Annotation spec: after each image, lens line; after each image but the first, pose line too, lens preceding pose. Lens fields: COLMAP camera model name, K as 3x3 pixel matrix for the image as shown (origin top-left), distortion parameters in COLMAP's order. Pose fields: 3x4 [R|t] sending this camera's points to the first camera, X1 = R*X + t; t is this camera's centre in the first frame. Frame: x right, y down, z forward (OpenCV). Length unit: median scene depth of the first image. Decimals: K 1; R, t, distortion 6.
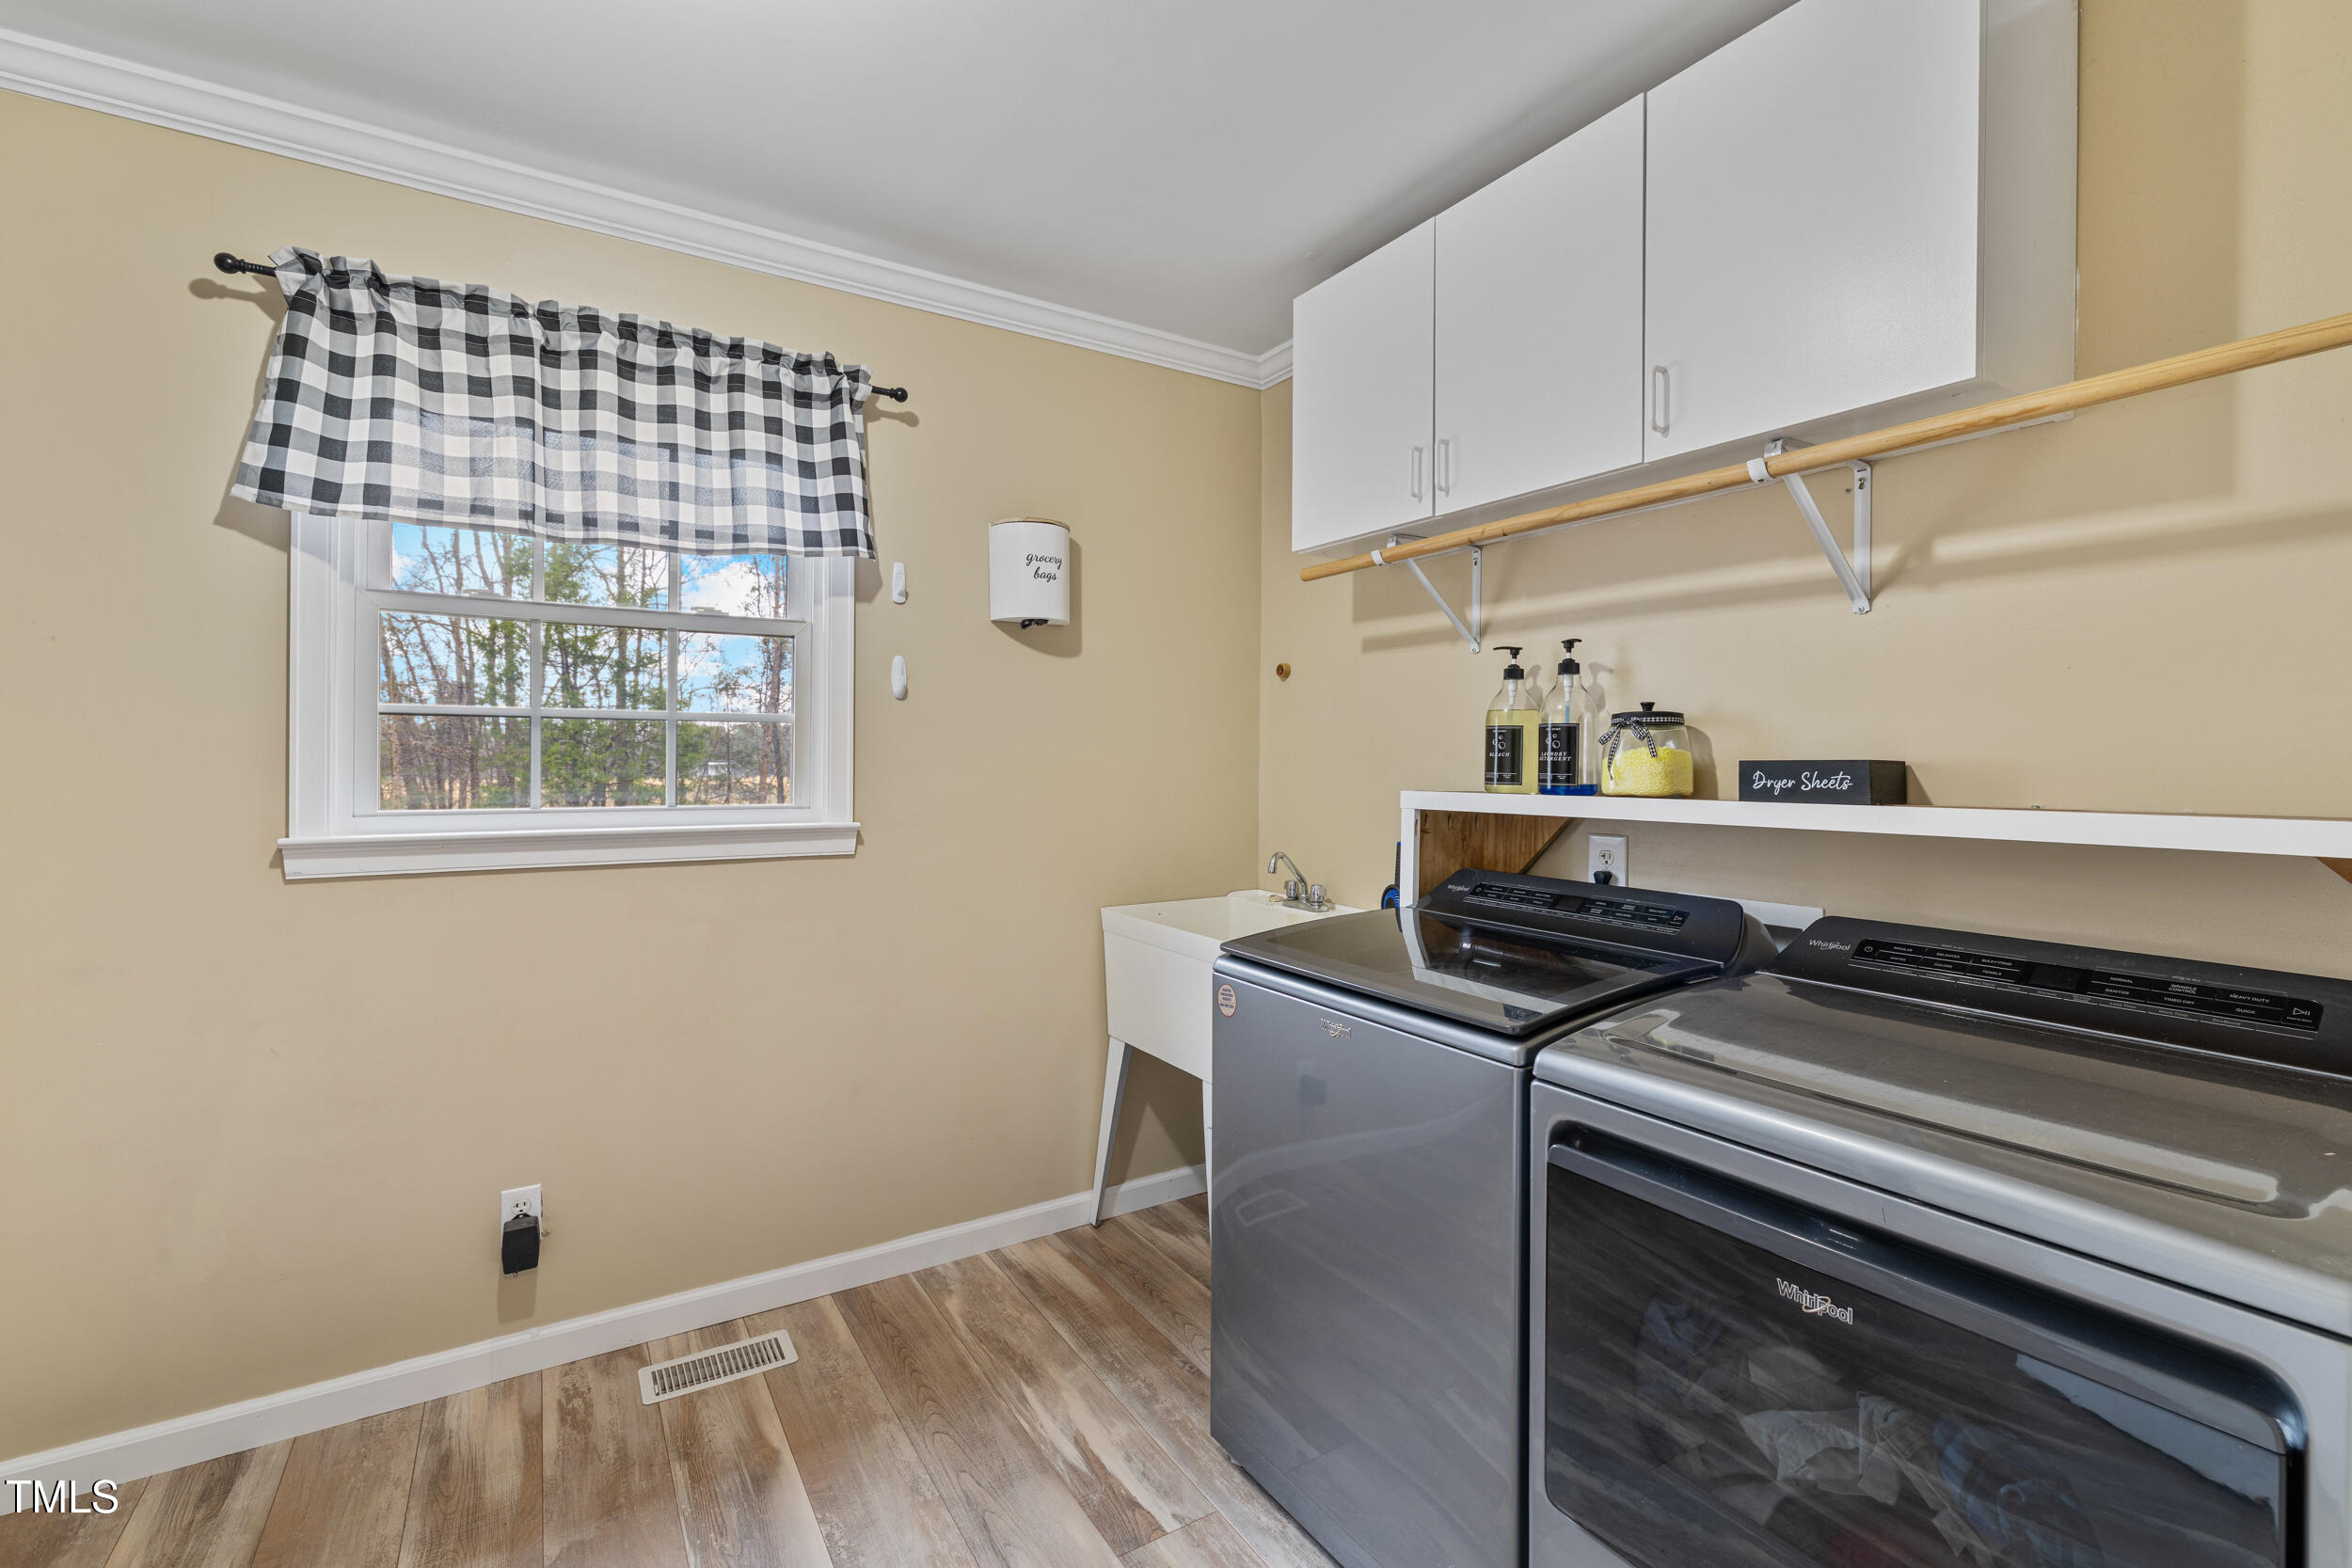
lens RADIAL K [[1016.5, 0, 1173.1], [0, 1016.5, 772.2], [0, 0, 1]] dist [0.000826, -0.000200]
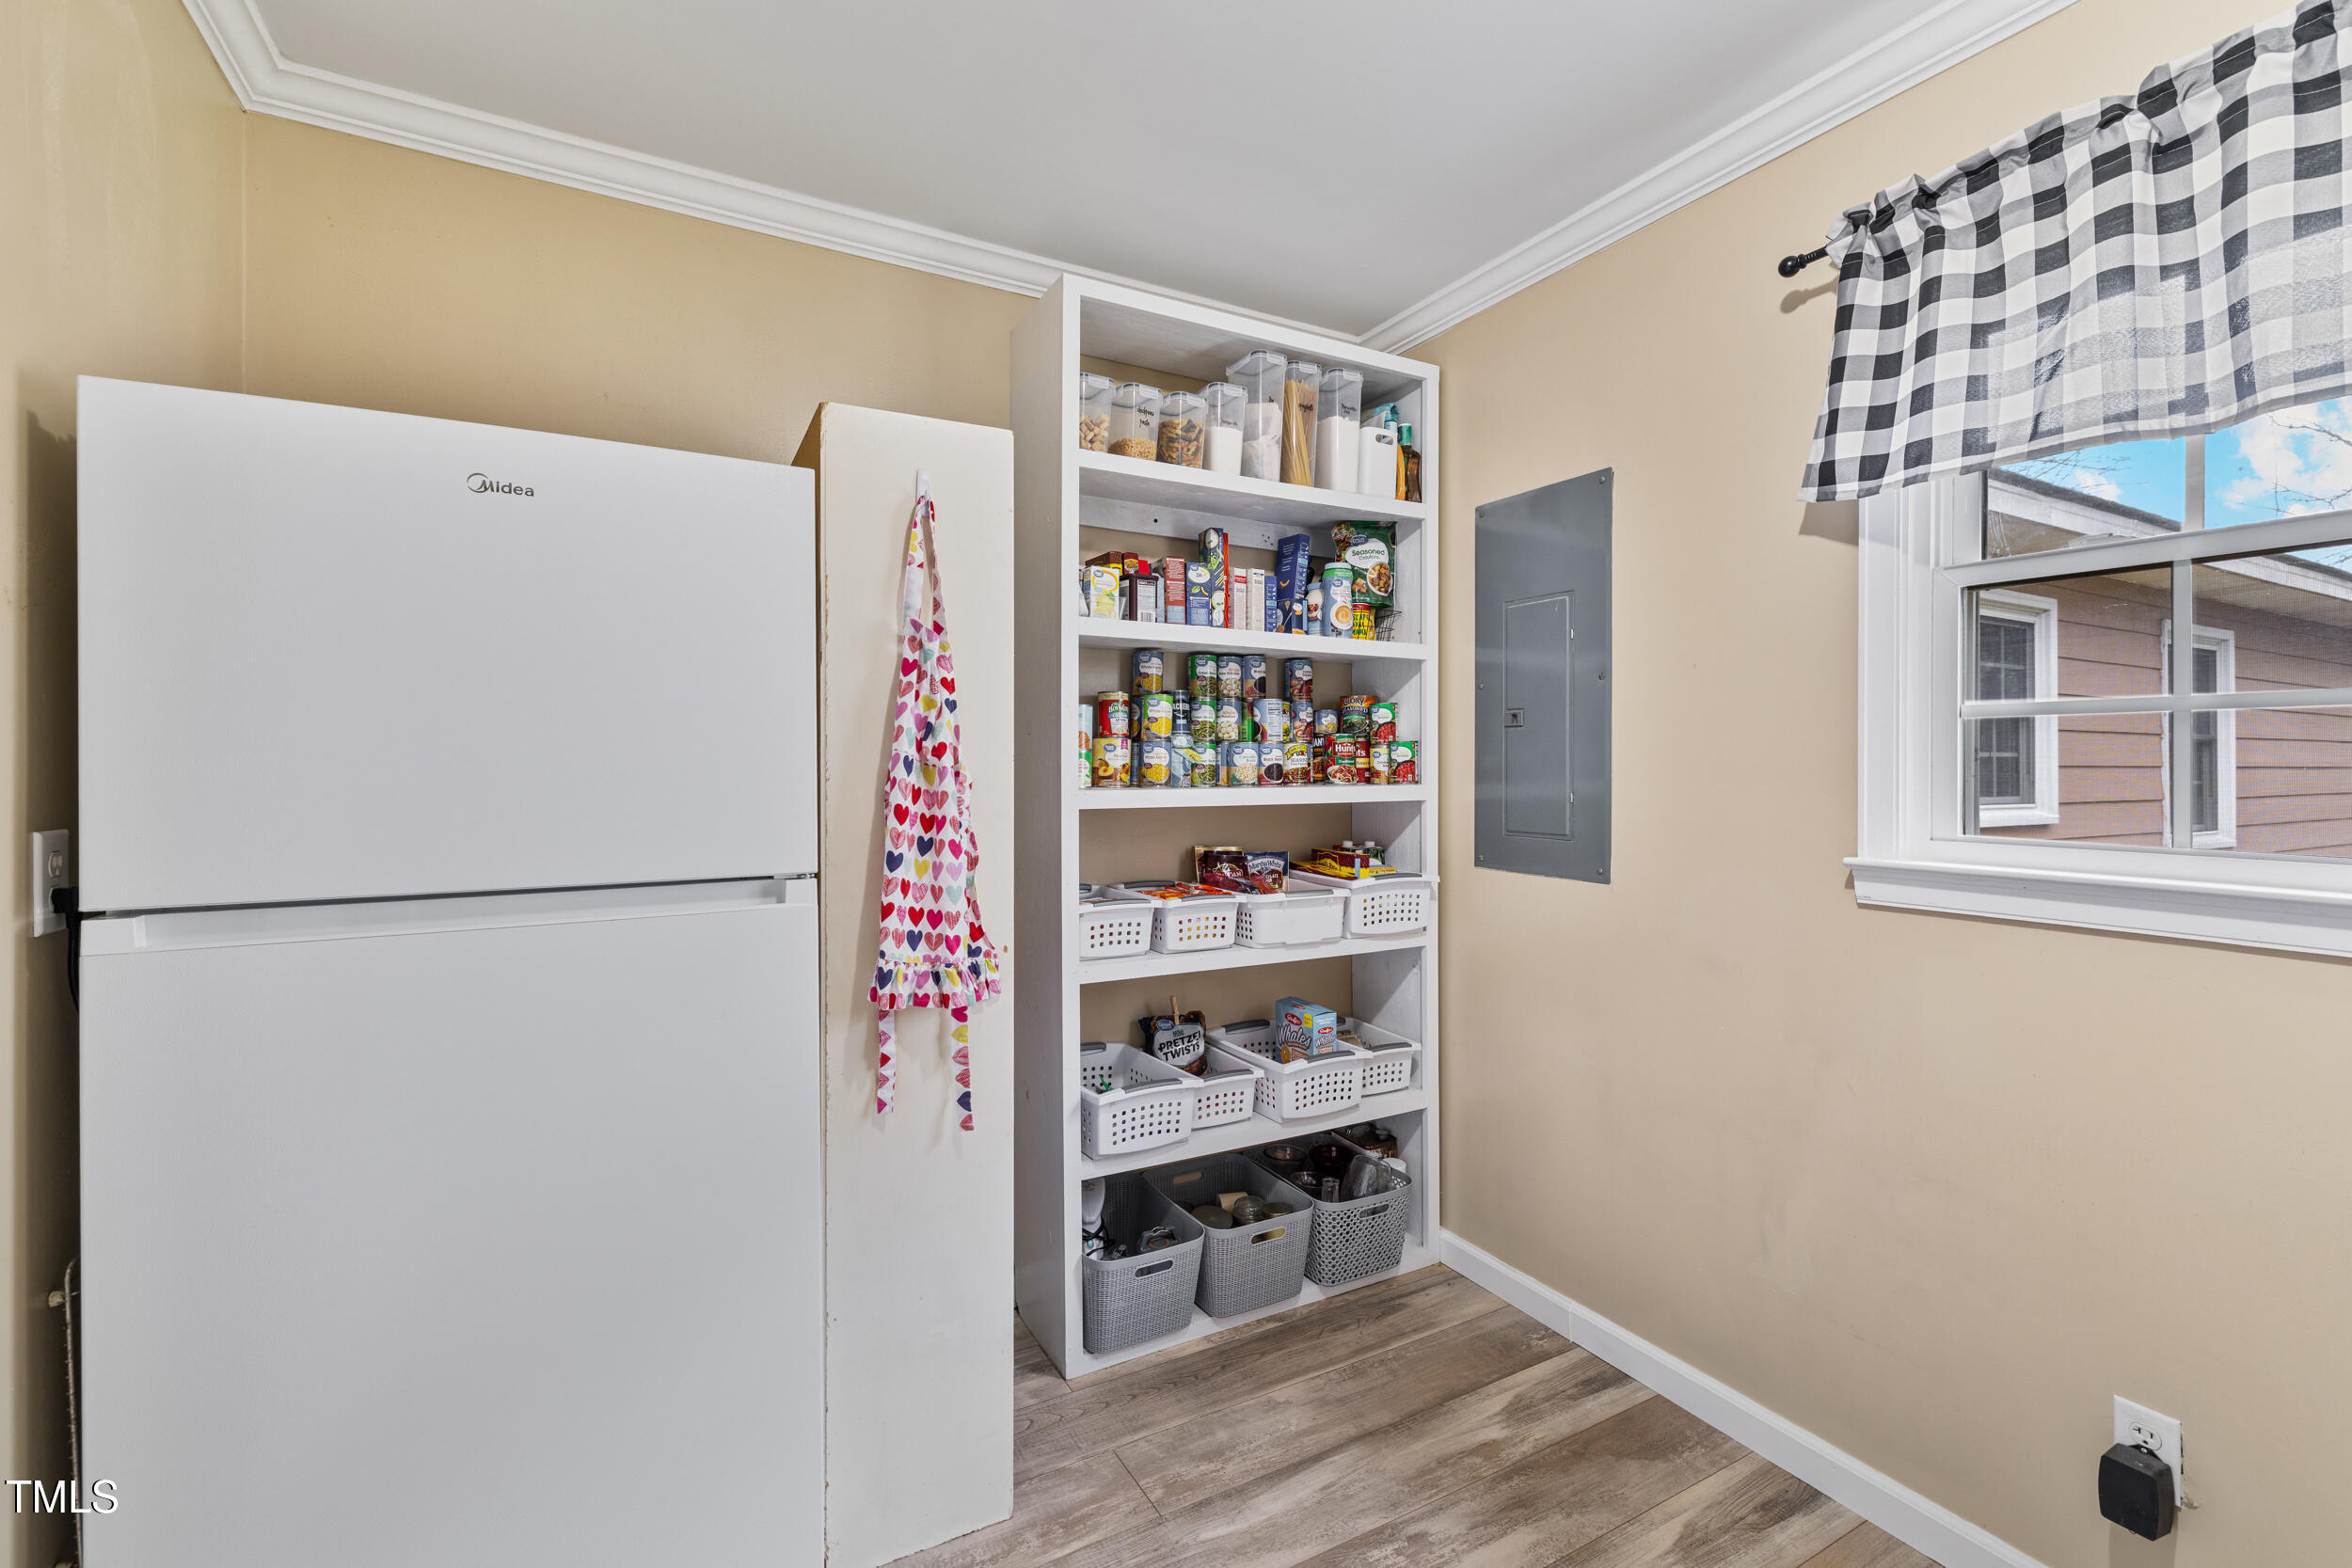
lens RADIAL K [[1016.5, 0, 1173.6], [0, 1016.5, 769.5], [0, 0, 1]] dist [0.000826, -0.000200]
pose [[-0.058943, 0.001433, -0.998260, 0.080802], [-0.016312, 0.999864, 0.002399, -0.007085], [0.998128, 0.016425, -0.058912, 0.446139]]
